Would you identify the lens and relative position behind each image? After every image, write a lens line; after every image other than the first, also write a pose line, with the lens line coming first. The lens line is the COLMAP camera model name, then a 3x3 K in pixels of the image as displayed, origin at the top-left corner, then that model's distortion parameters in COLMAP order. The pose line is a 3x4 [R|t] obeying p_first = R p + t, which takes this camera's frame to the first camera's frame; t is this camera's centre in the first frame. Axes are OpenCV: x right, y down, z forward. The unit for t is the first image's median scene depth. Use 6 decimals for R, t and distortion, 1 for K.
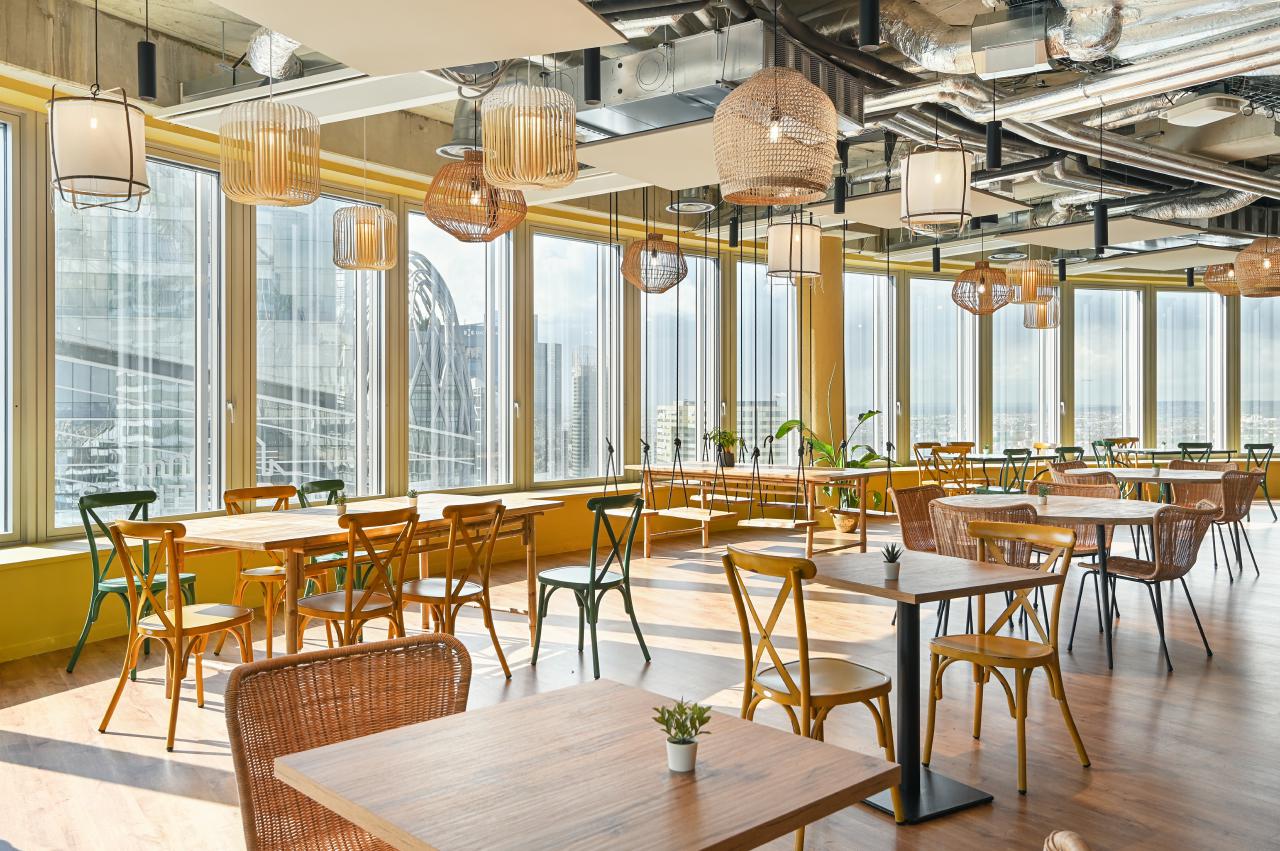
lens RADIAL K [[1038.1, 0, 641.9], [0, 1038.1, 425.2], [0, 0, 1]] dist [0.007615, 0.001885]
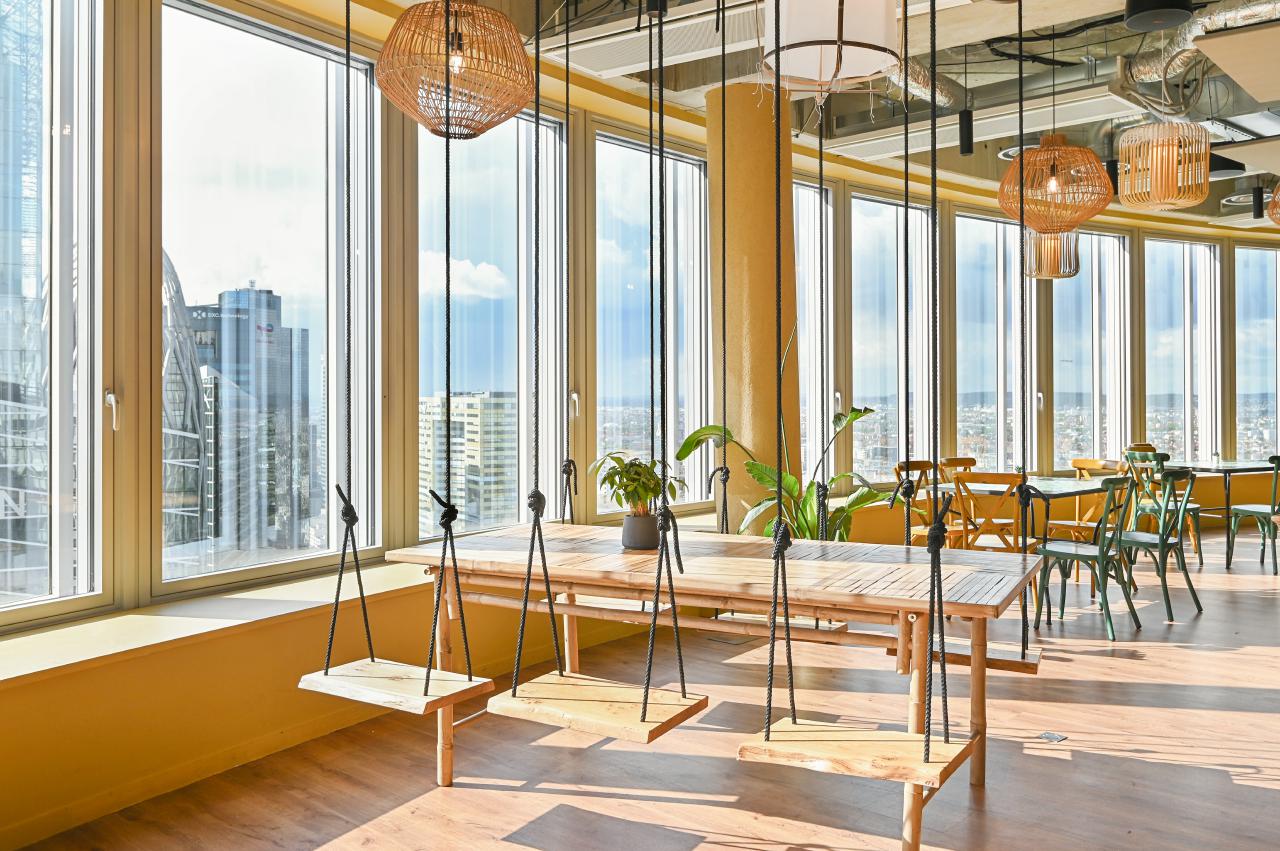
lens RADIAL K [[1070.0, 0, 644.1], [0, 1070.0, 414.7], [0, 0, 1]] dist [-0.007608, 0.000277]
pose [[0.974803, -0.003026, 0.223047, -0.007295], [0.003561, 0.999992, -0.001994, -0.007544], [-0.223039, 0.002738, 0.974806, 0.358963]]
